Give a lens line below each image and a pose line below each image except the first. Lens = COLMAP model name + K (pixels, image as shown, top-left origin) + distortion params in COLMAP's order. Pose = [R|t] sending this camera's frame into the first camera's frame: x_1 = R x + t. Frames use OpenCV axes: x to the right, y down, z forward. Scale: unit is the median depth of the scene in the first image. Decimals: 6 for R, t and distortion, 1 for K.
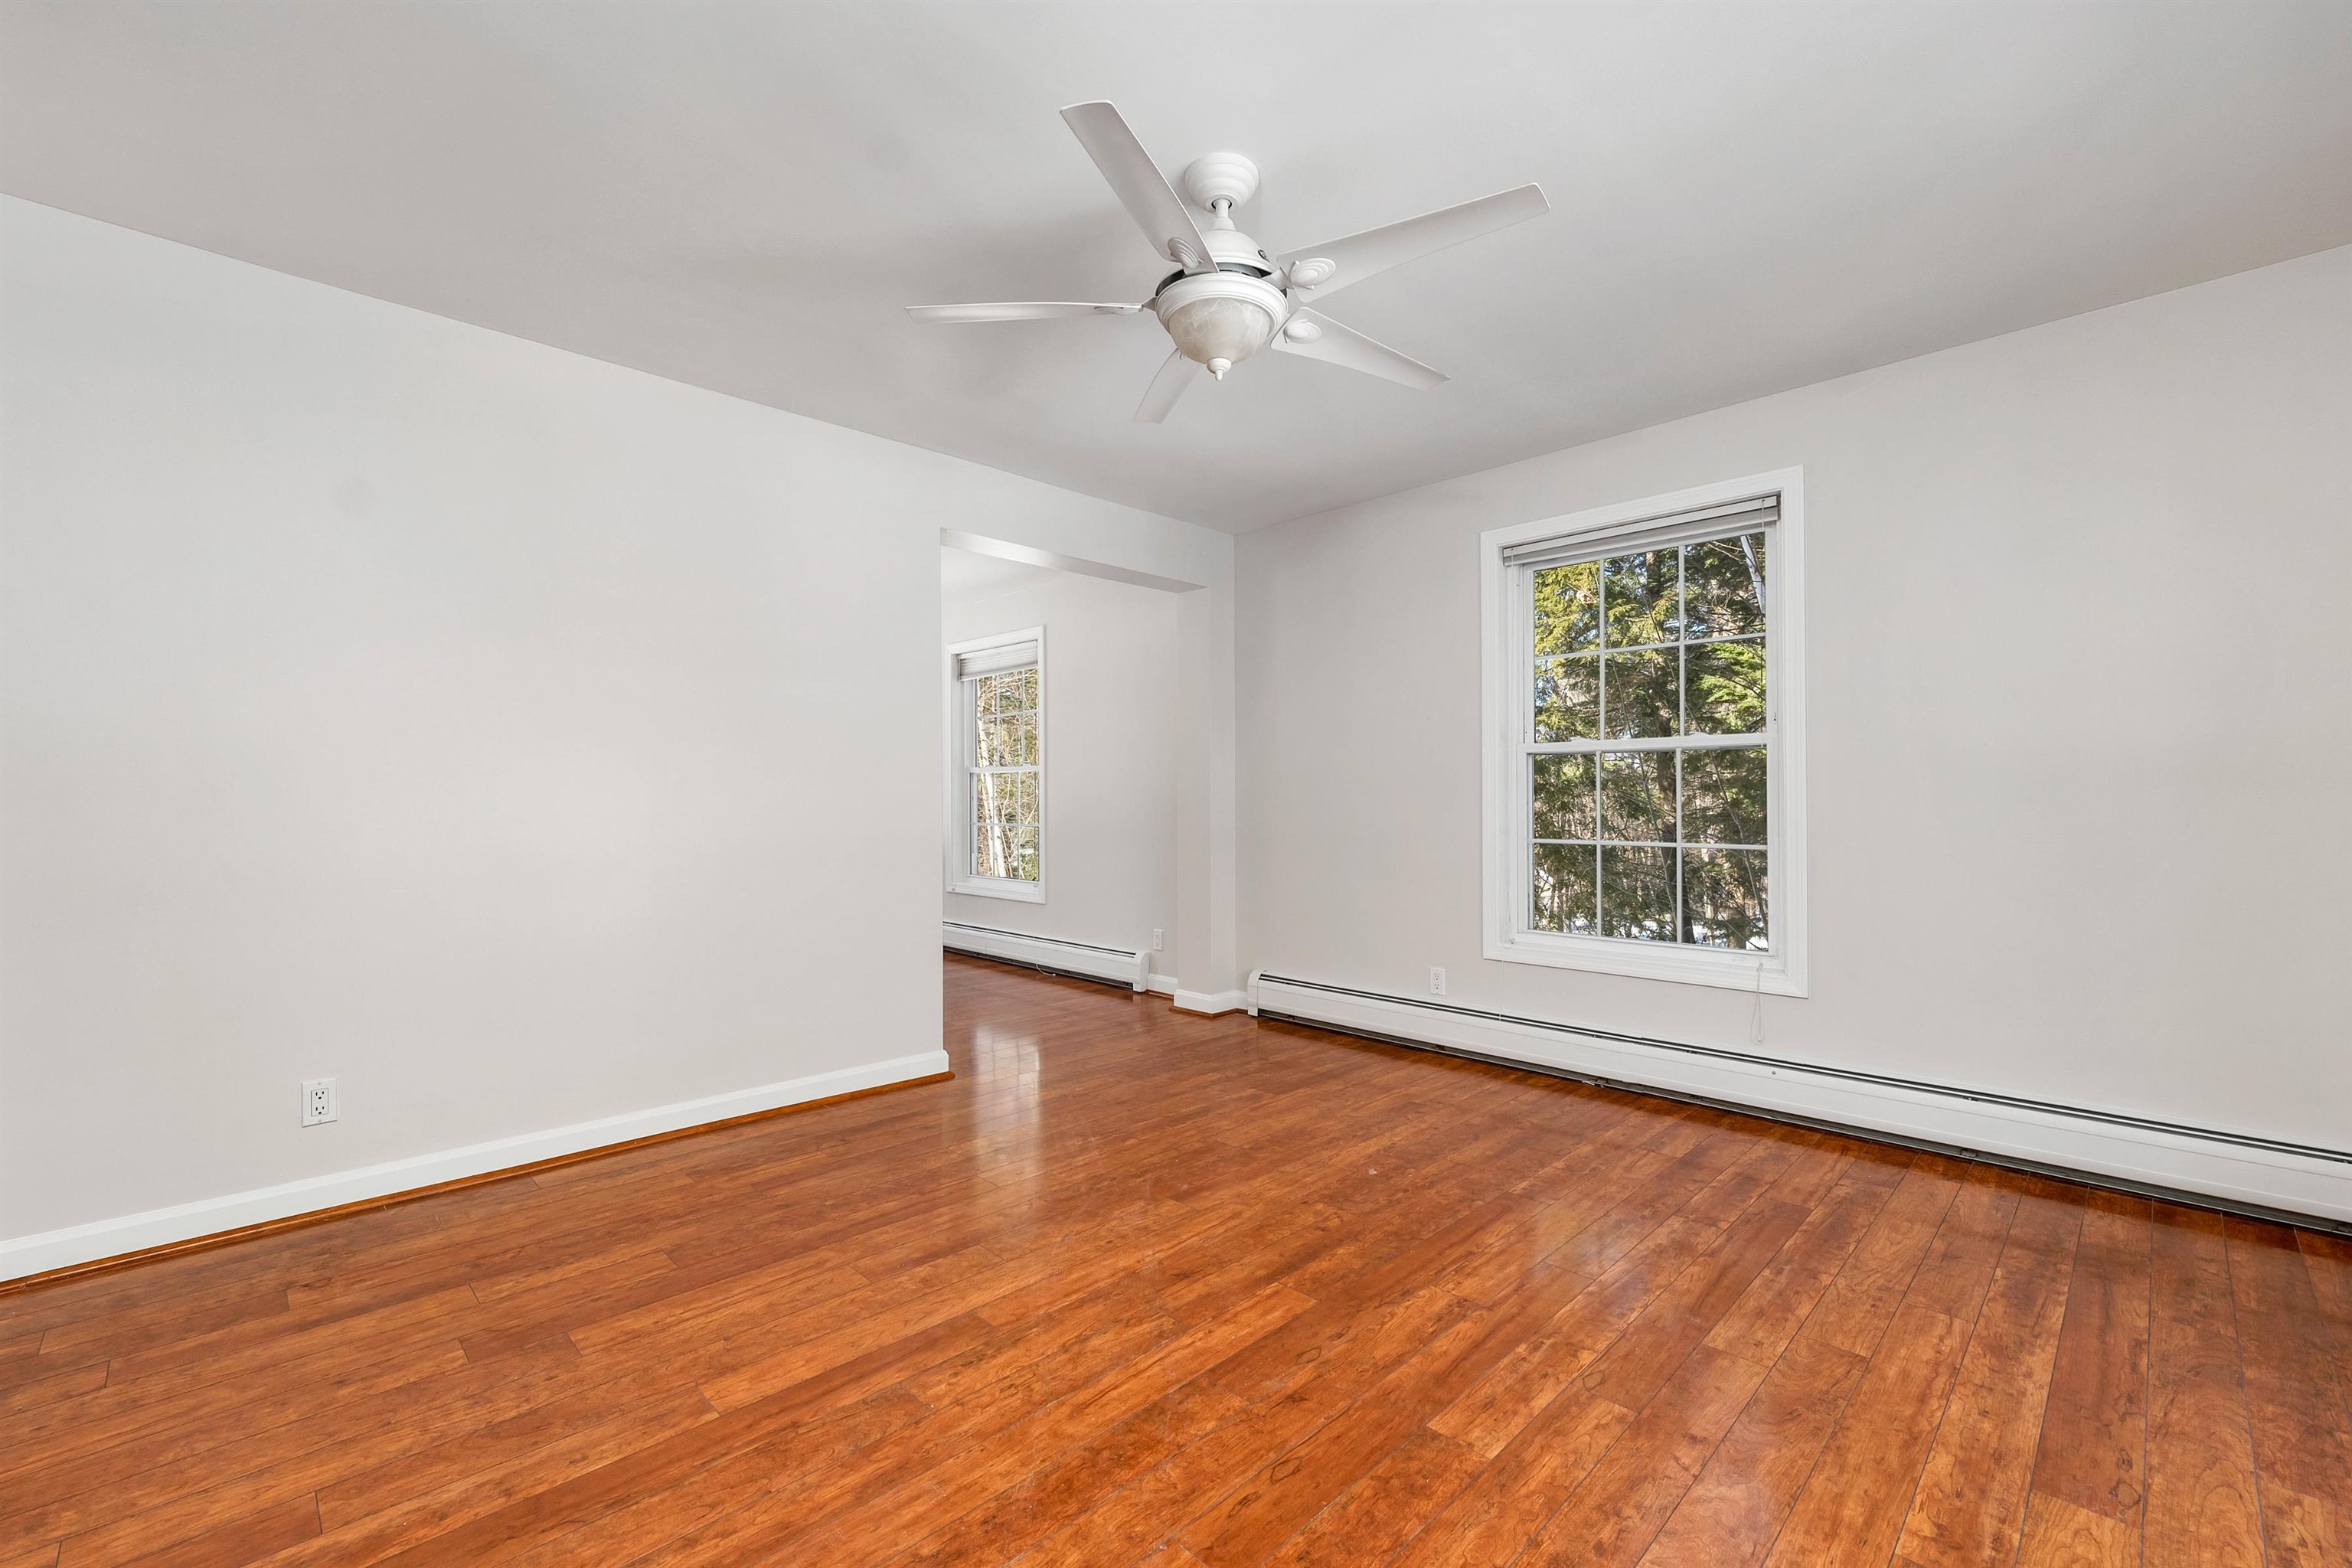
lens RADIAL K [[976.3, 0, 1171.2], [0, 976.3, 779.6], [0, 0, 1]] dist [0.001218, -0.000215]
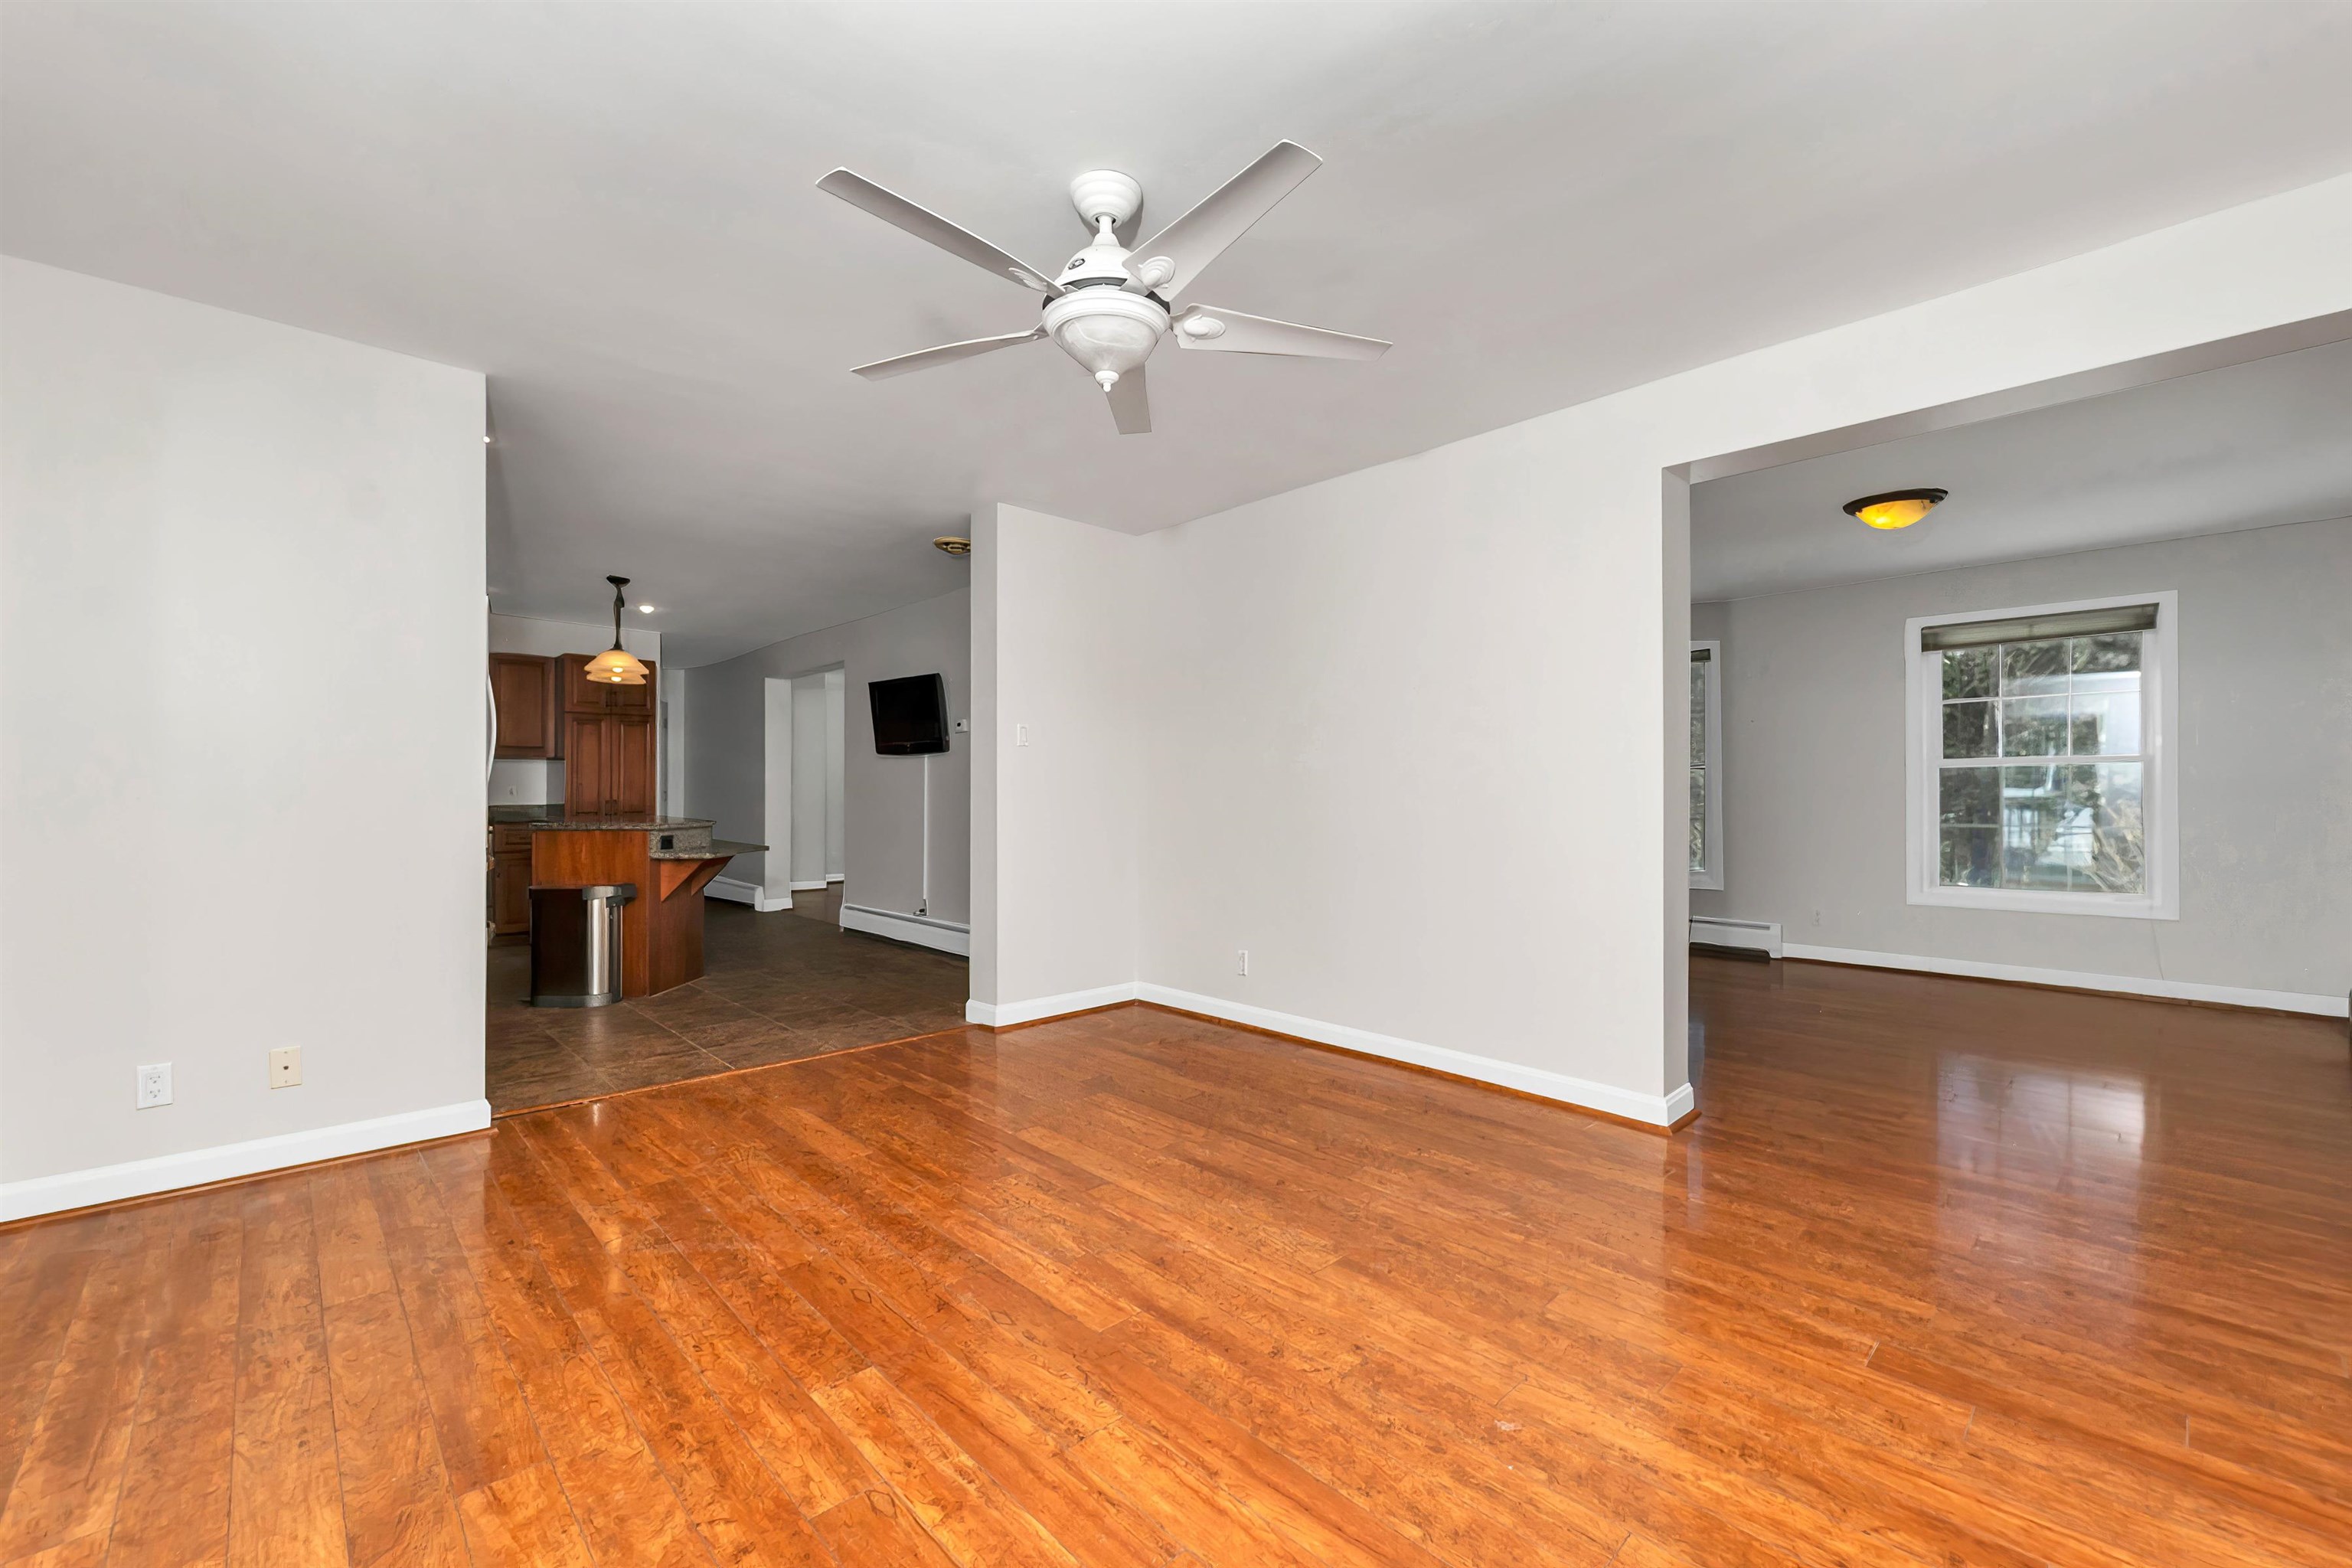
lens RADIAL K [[961.8, 0, 1176.0], [0, 961.8, 784.0], [0, 0, 1]] dist [0.004170, 0.000195]
pose [[-0.019283, -0.008427, -0.999779, 0.946598], [0.016804, 0.999820, -0.008751, 0.016864], [0.999673, -0.016969, -0.019138, 0.969268]]
